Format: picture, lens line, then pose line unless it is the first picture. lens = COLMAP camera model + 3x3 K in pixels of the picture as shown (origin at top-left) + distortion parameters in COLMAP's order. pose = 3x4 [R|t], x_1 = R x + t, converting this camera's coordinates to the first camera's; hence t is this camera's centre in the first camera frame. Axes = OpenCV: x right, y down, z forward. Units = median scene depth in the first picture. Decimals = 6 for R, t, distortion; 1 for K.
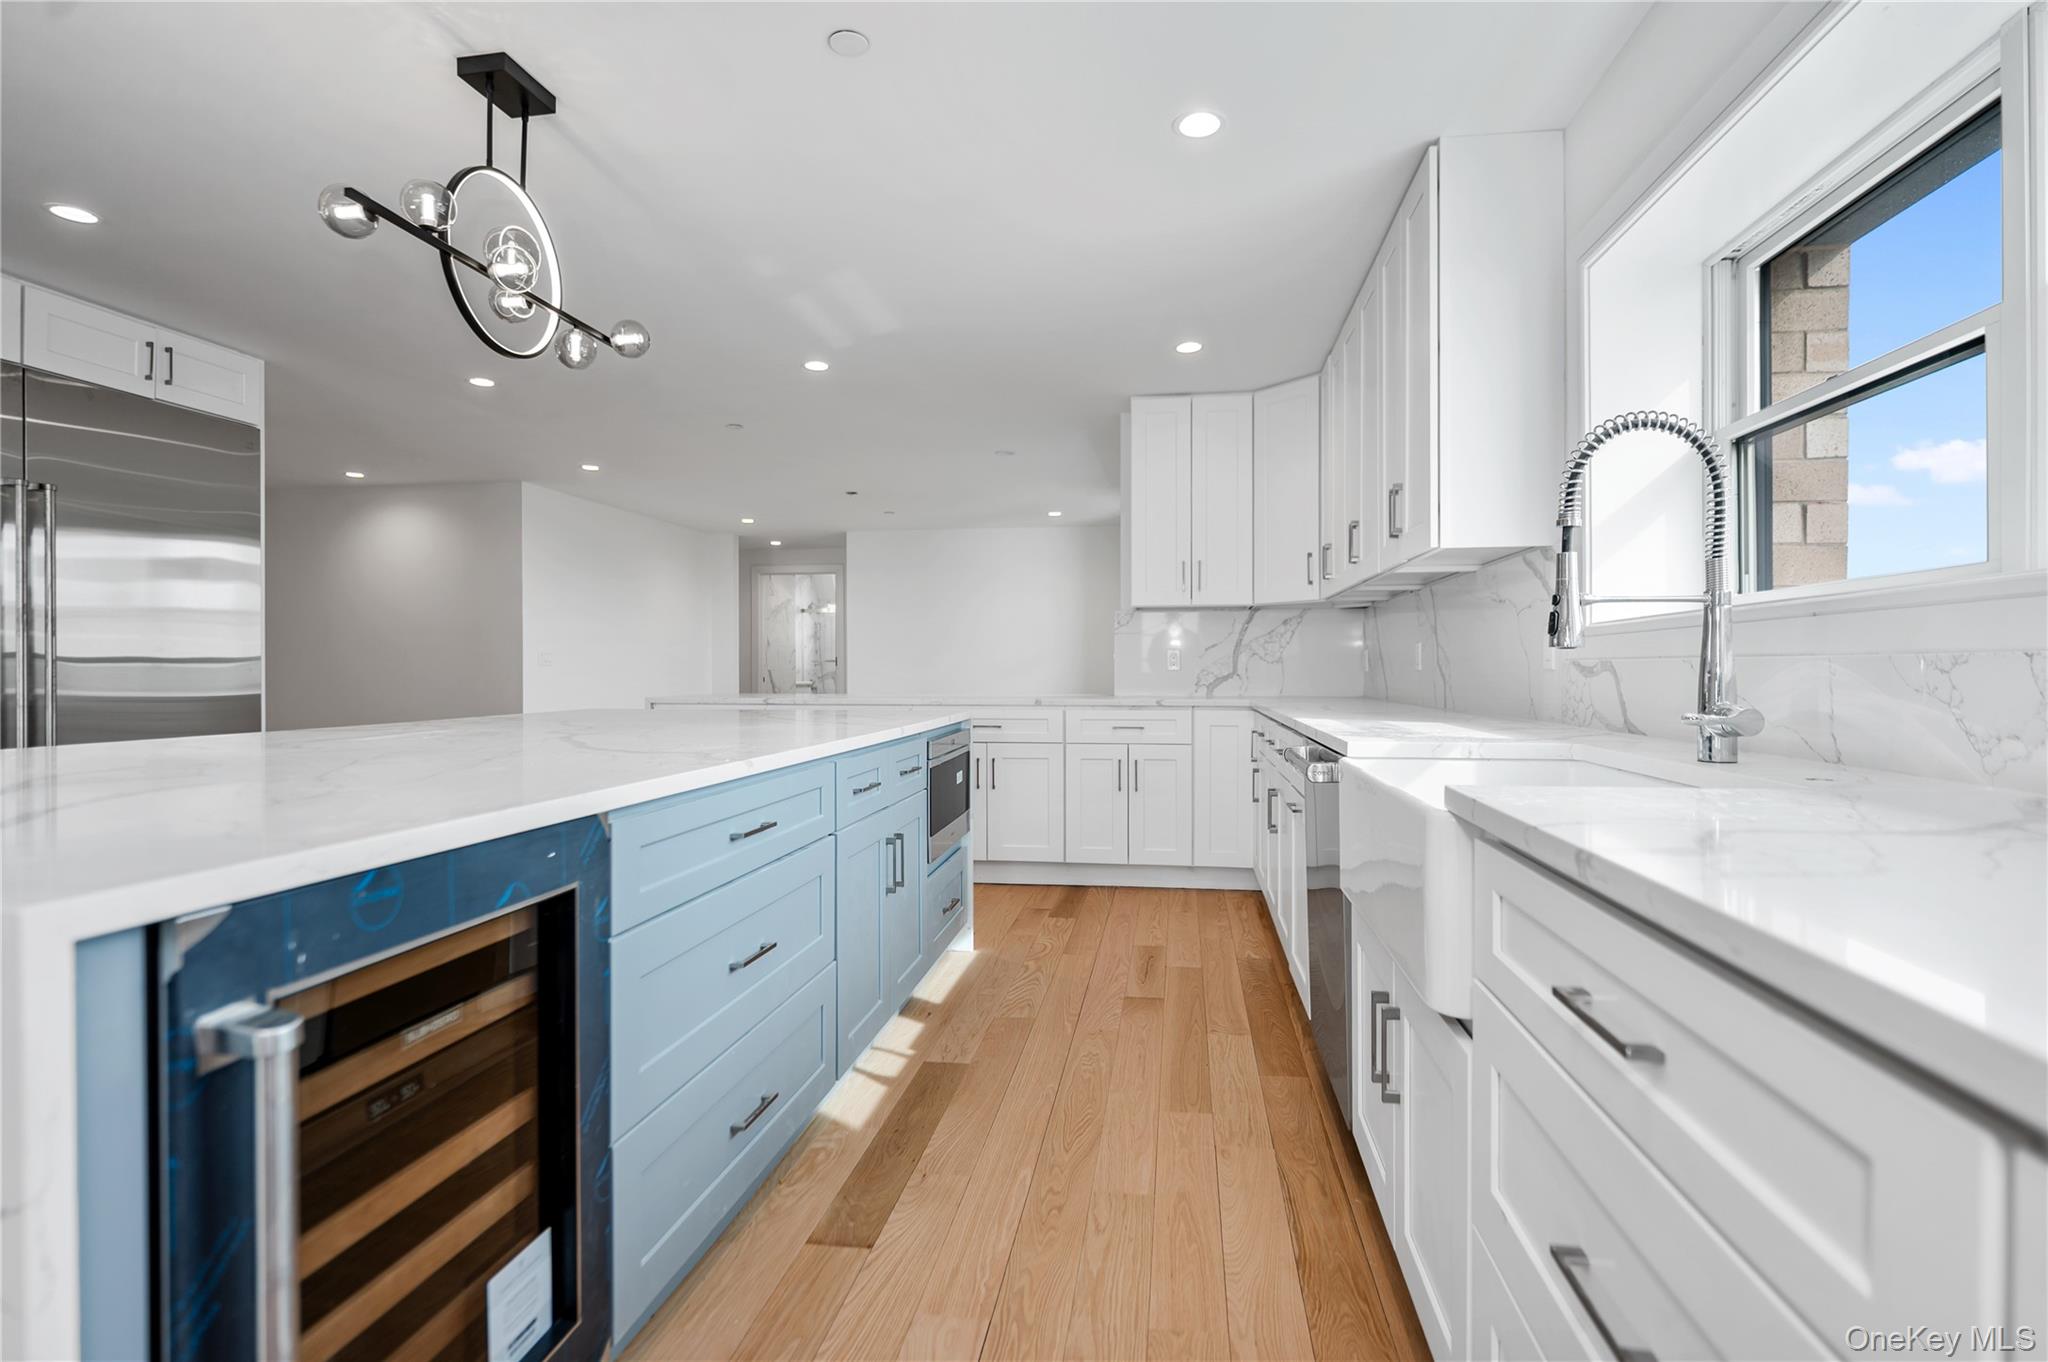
lens RADIAL K [[1003.4, 0, 1026.5], [0, 1003.4, 669.3], [0, 0, 1]] dist [0.004734, -0.003219]
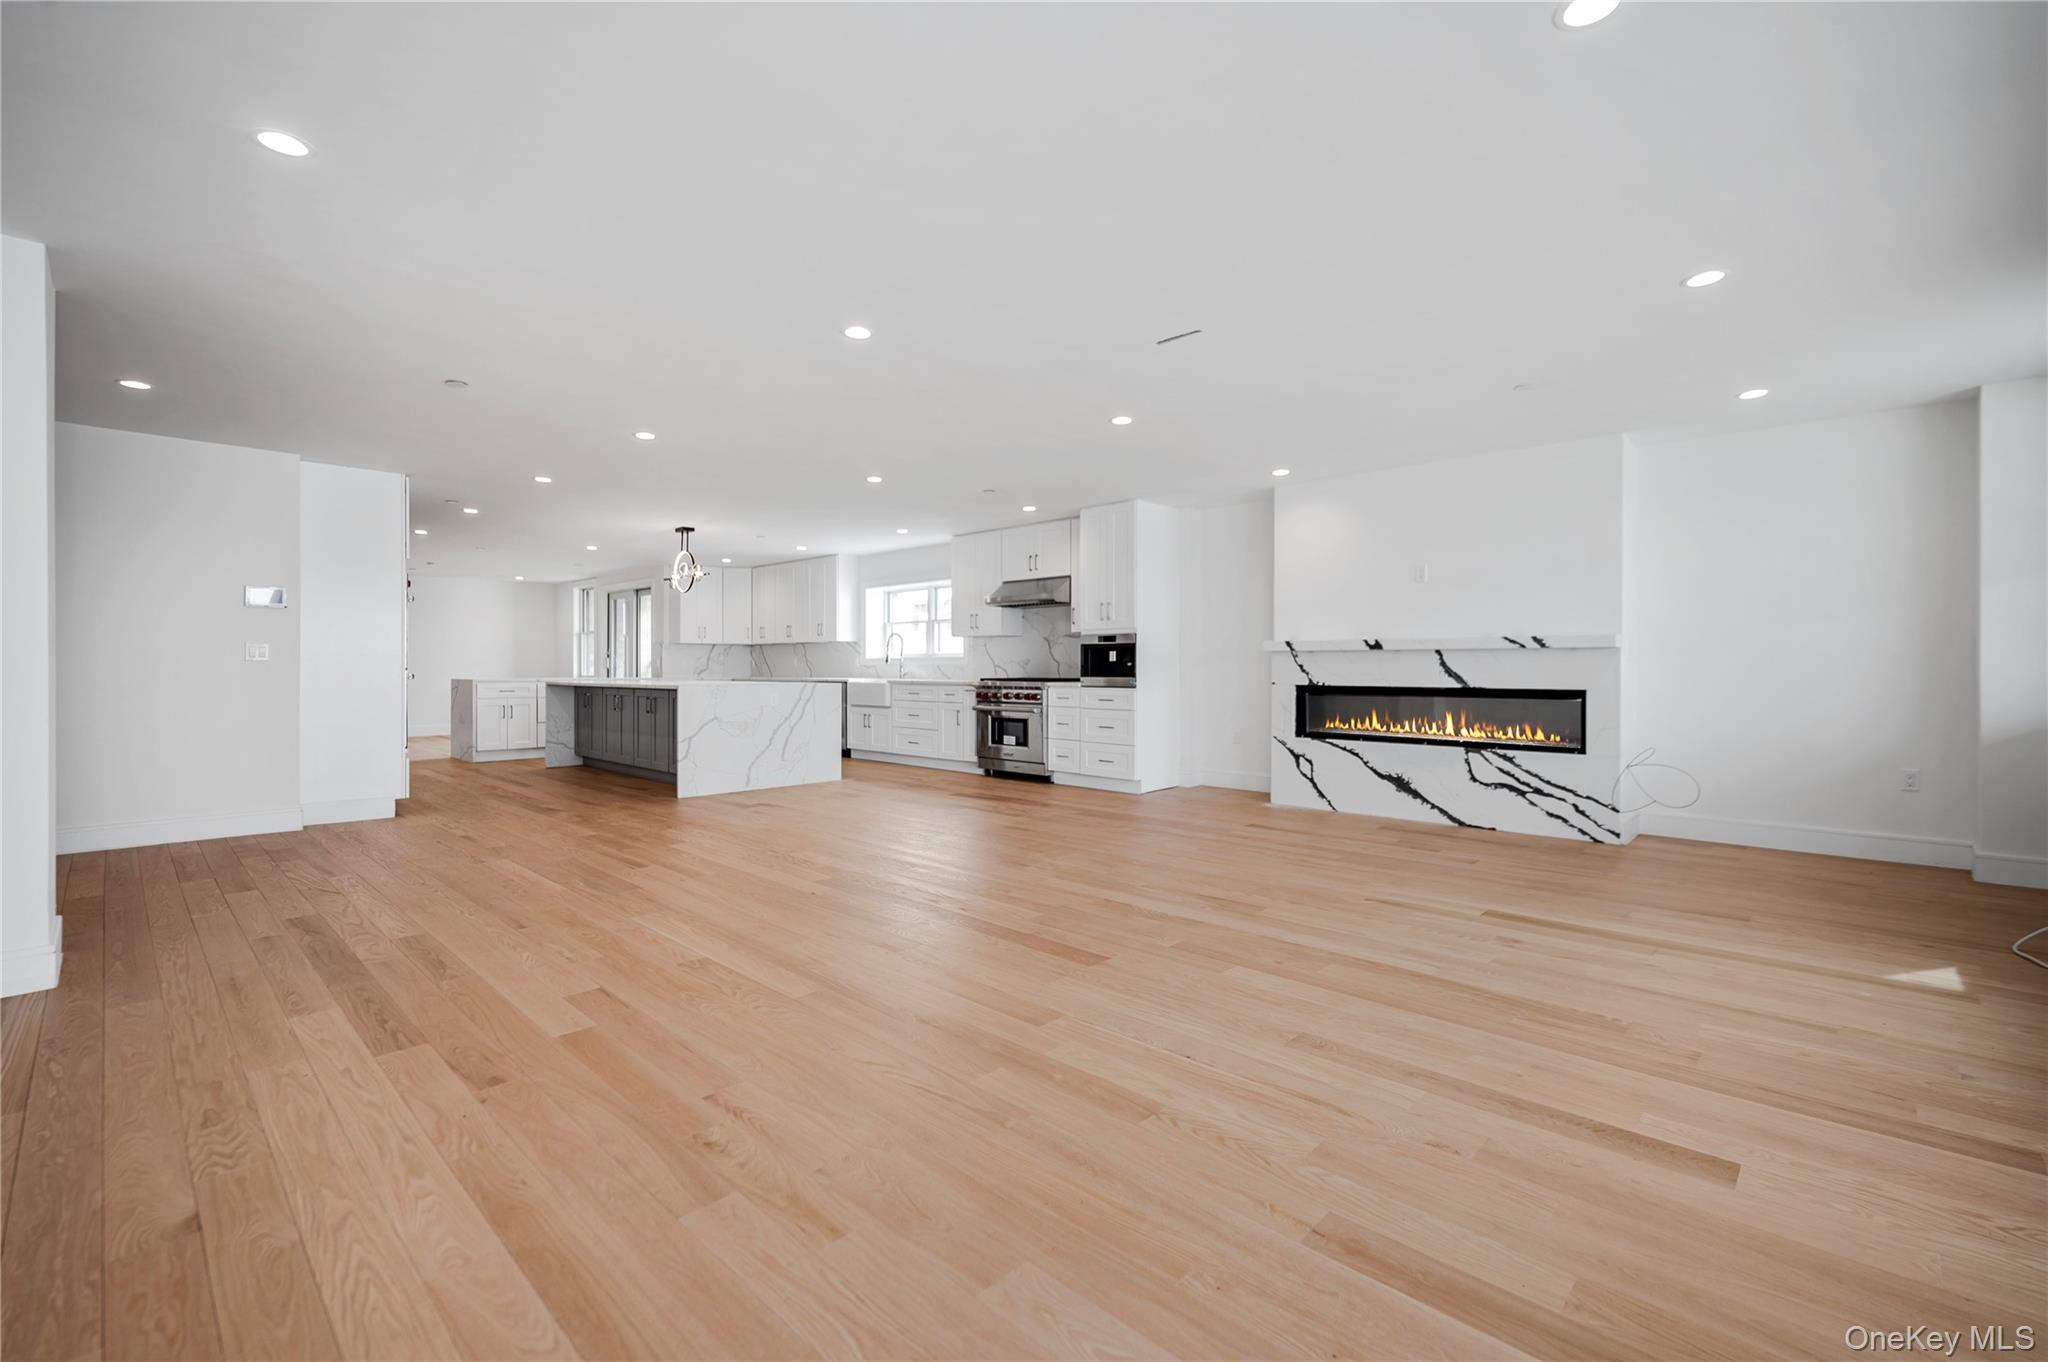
lens RADIAL K [[884.3, 0, 1030.5], [0, 884.3, 671.0], [0, 0, 1]] dist [-0.002772, 0.000676]
pose [[0.575990, -0.002484, 0.817453, -1.817921], [-0.000361, 0.999995, 0.003294, 0.003883], [-0.817457, -0.002193, 0.575986, -1.567014]]
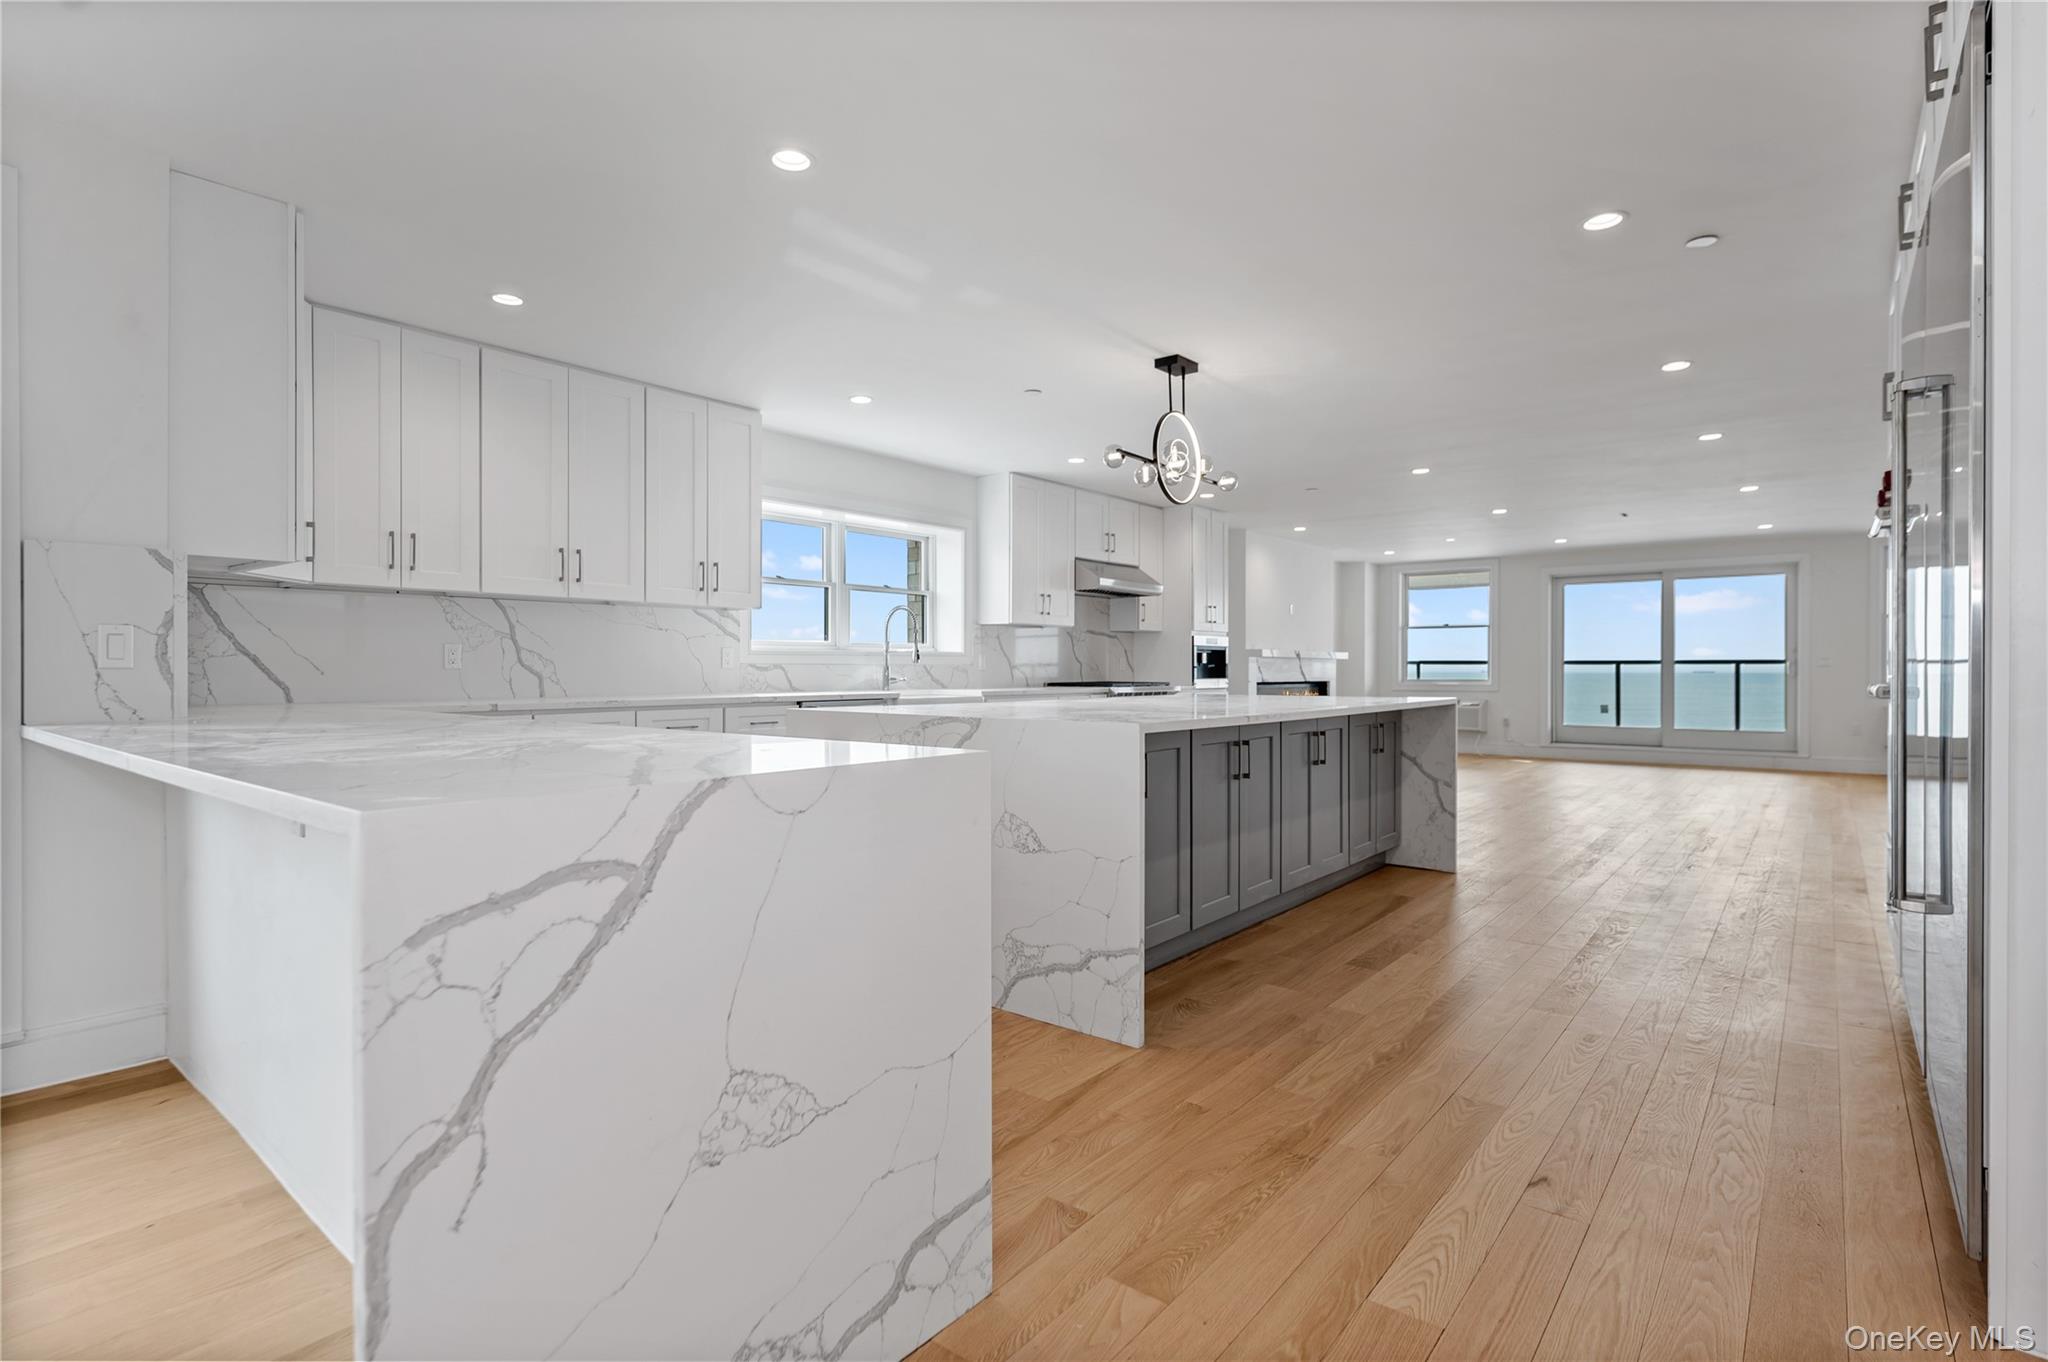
lens RADIAL K [[1003.4, 0, 1014.9], [0, 1003.4, 677.7], [0, 0, 1]] dist [0.004734, -0.003219]
pose [[-0.863075, -0.007357, 0.505023, -0.810350], [-0.002232, 0.999940, 0.010752, -0.002219], [-0.505071, 0.008153, -0.863039, 1.876805]]
